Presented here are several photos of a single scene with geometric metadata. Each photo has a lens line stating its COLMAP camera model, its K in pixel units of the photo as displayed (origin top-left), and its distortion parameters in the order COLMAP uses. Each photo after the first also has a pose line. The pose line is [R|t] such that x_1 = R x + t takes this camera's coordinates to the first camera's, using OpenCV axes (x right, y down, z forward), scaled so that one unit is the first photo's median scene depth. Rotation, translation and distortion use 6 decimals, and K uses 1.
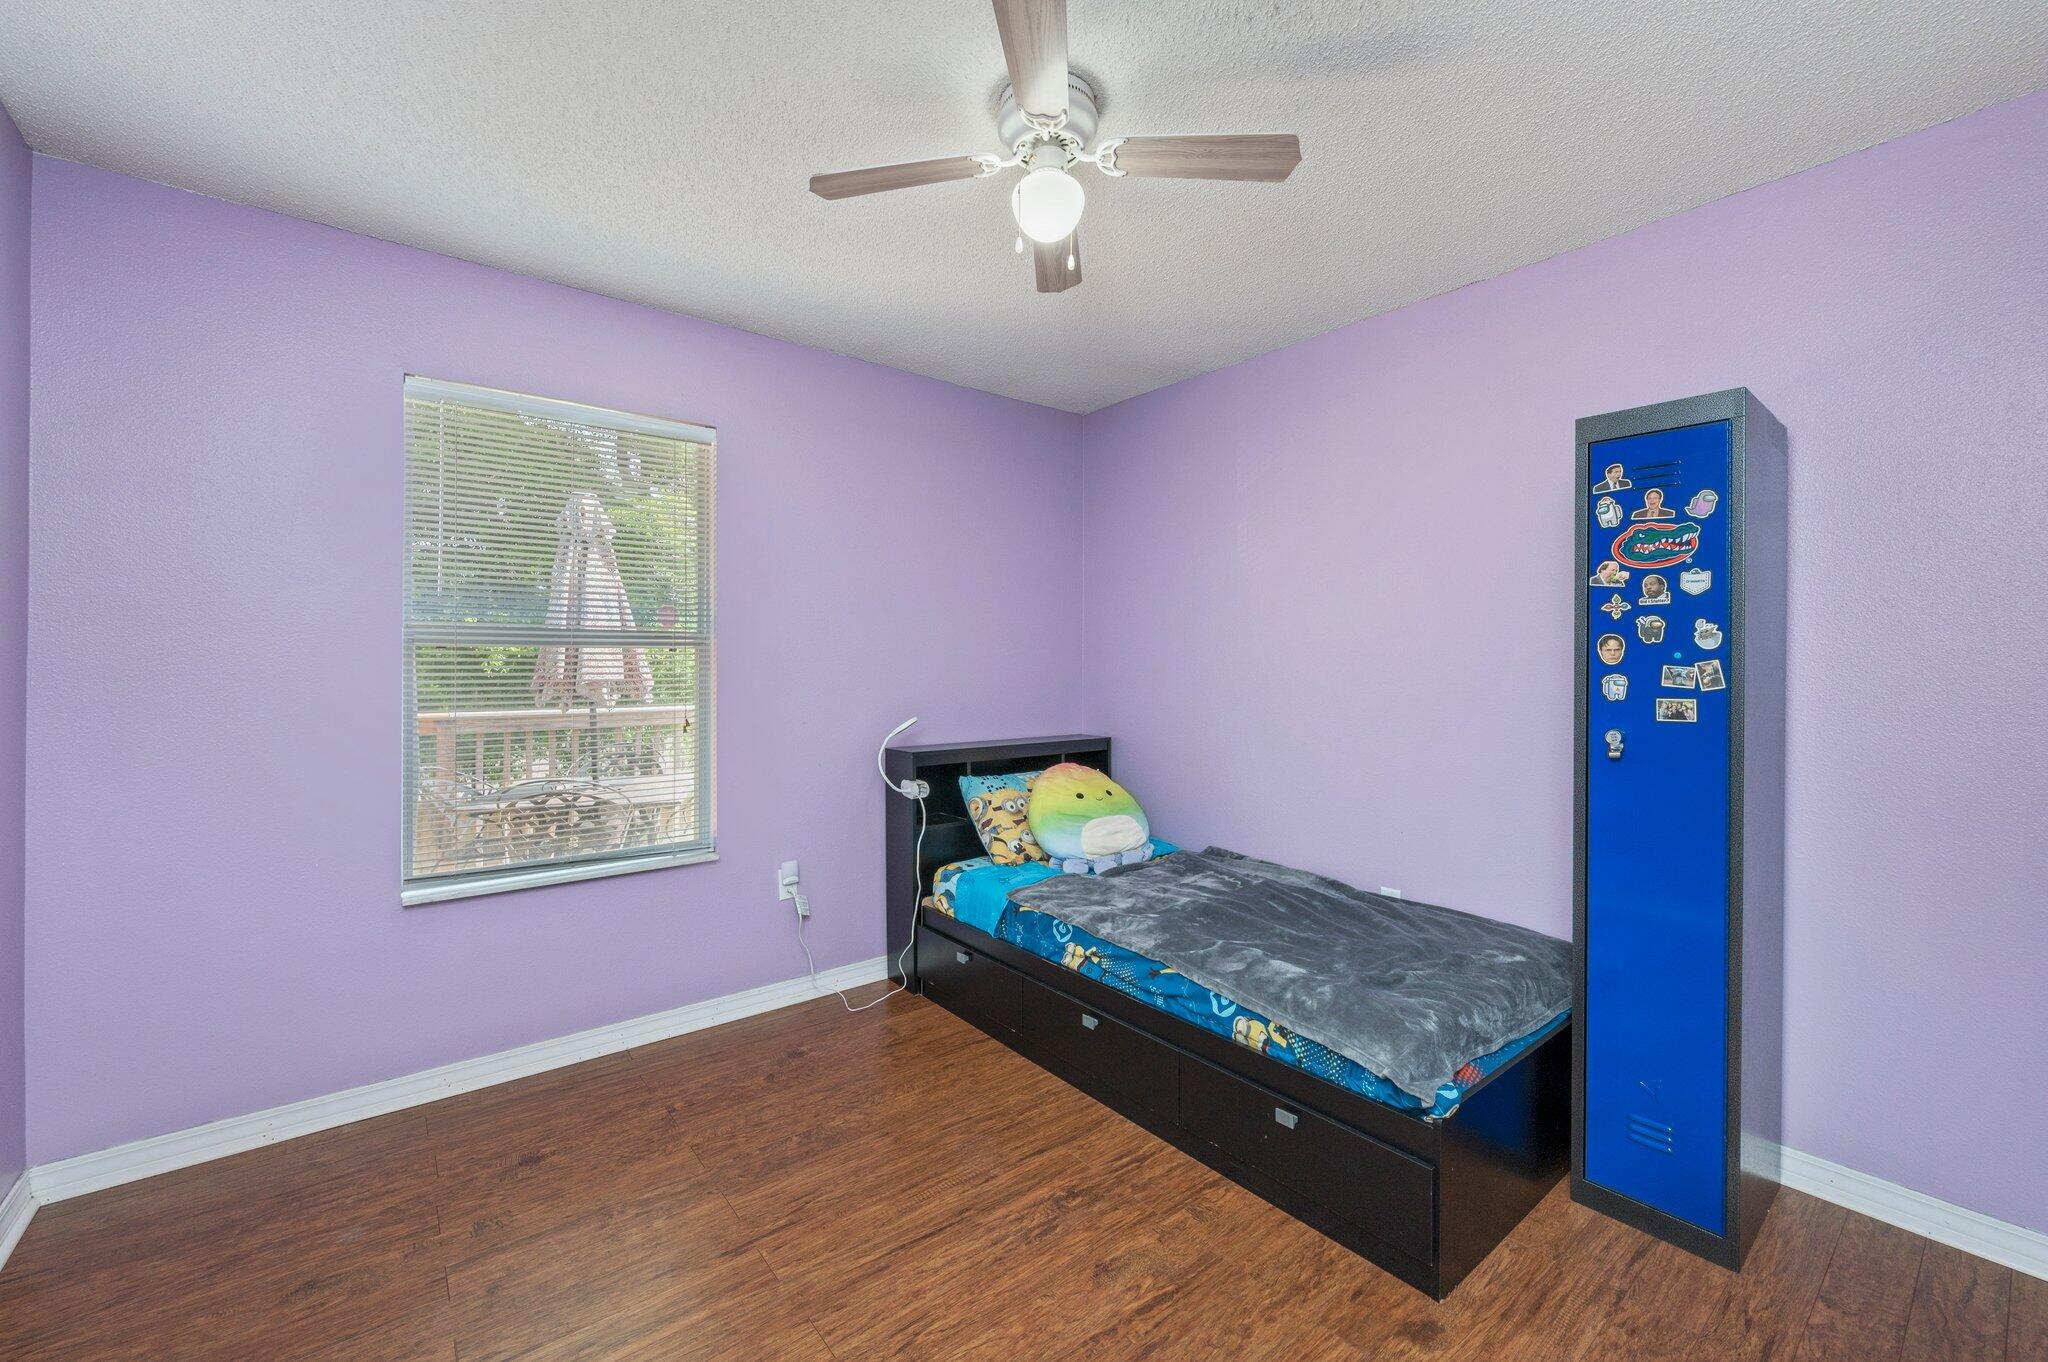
lens RADIAL K [[829.5, 0, 1021.5], [0, 829.5, 671.7], [0, 0, 1]] dist [-0.007867, 0.001349]
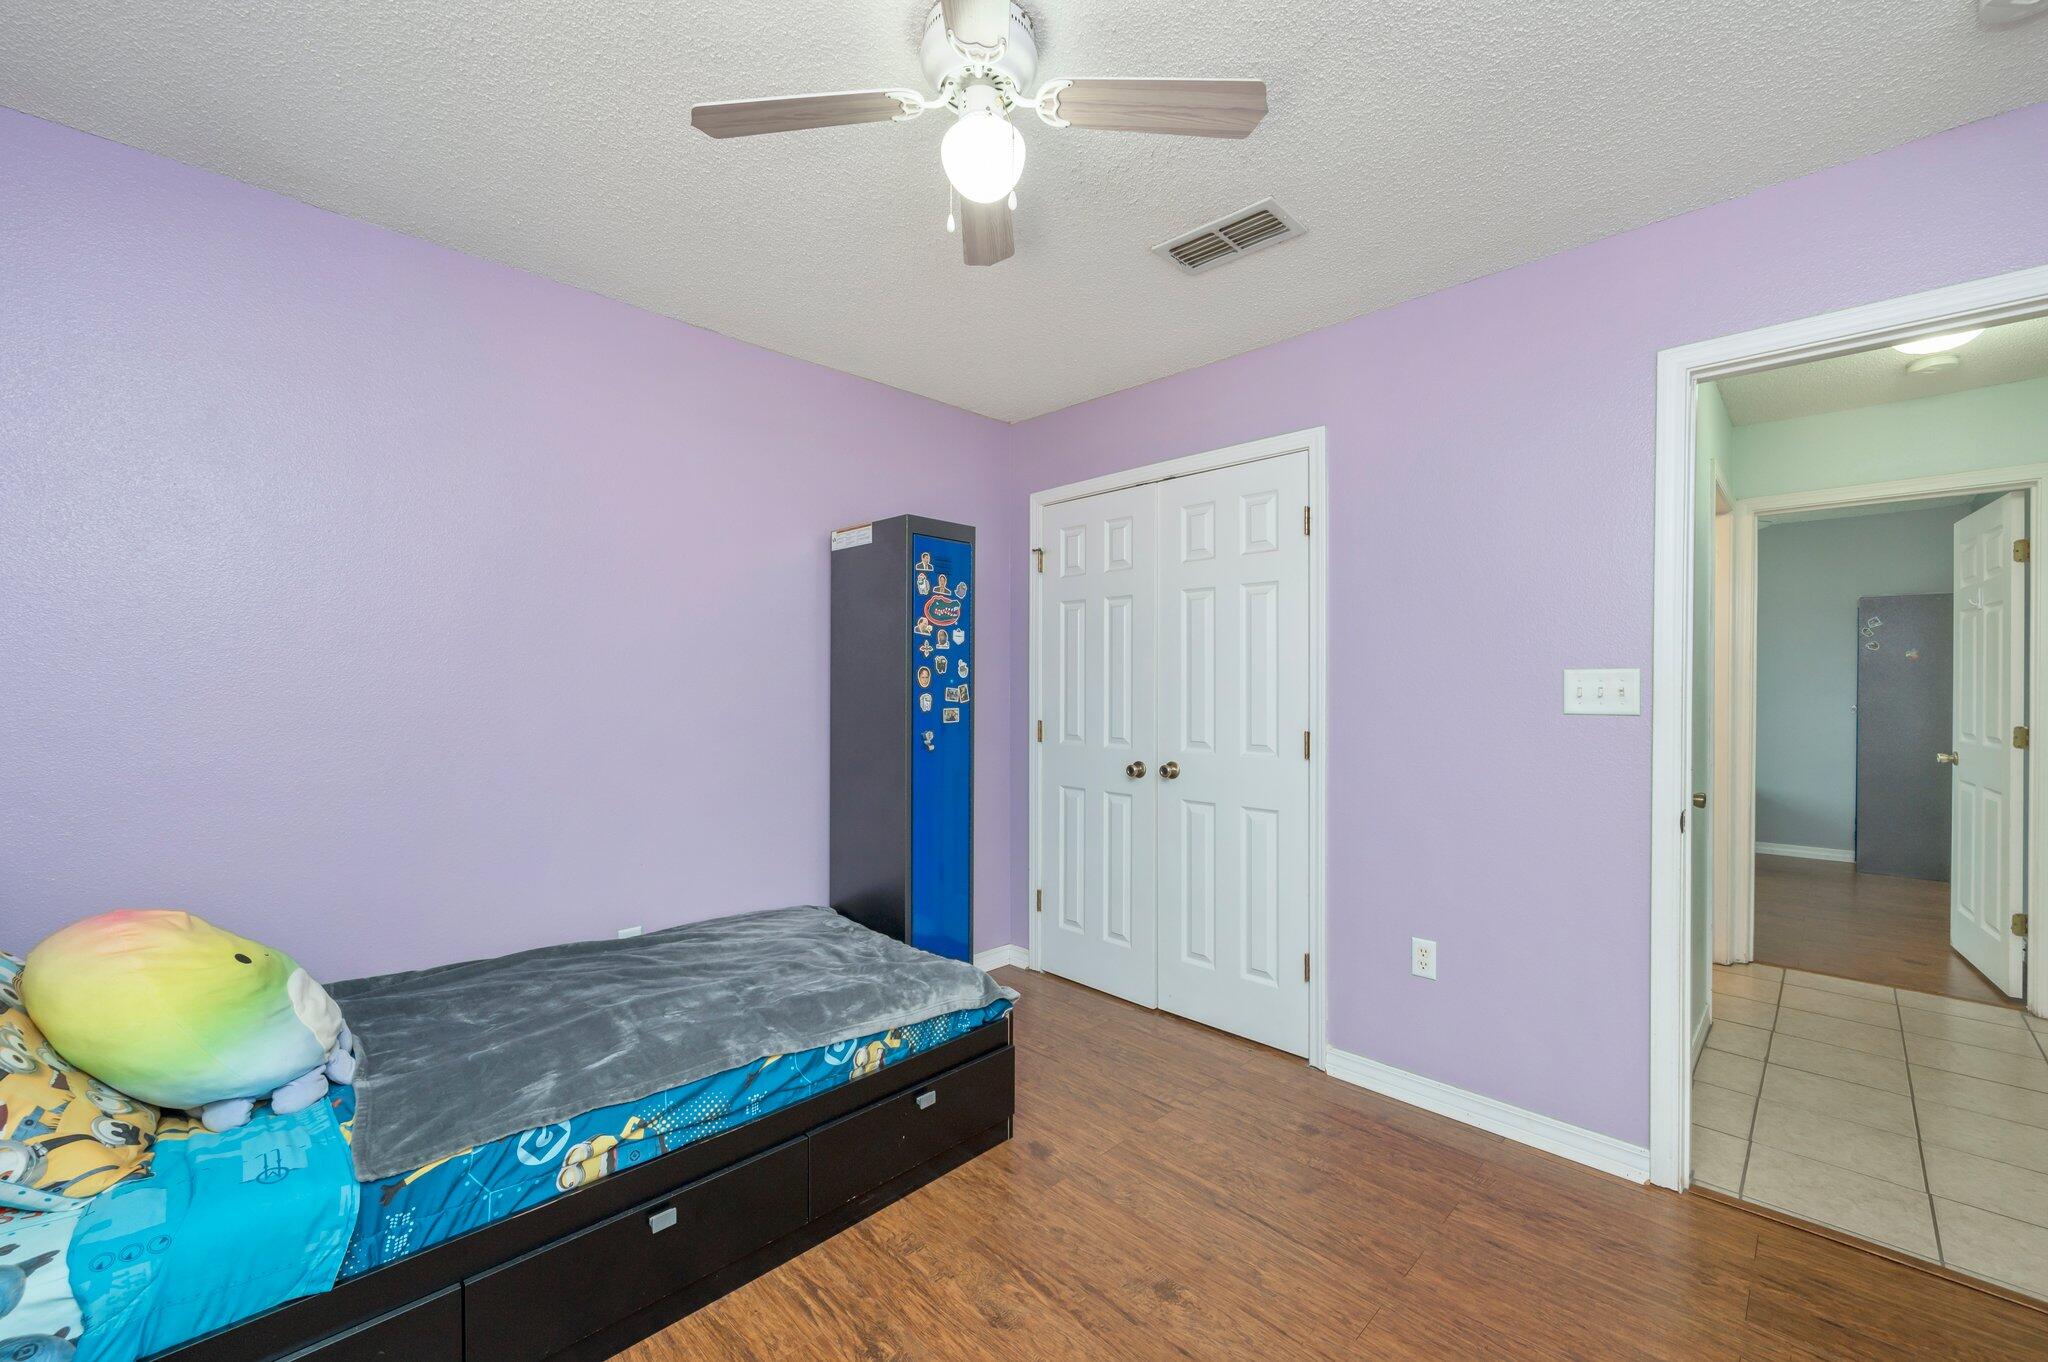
lens RADIAL K [[829.5, 0, 1026.1], [0, 829.5, 694.2], [0, 0, 1]] dist [-0.007867, 0.001349]
pose [[-0.124672, -0.014555, 0.992091, -0.801119], [0.008293, 0.999842, 0.015711, -0.018265], [-0.992163, 0.010186, -0.124532, 1.020917]]
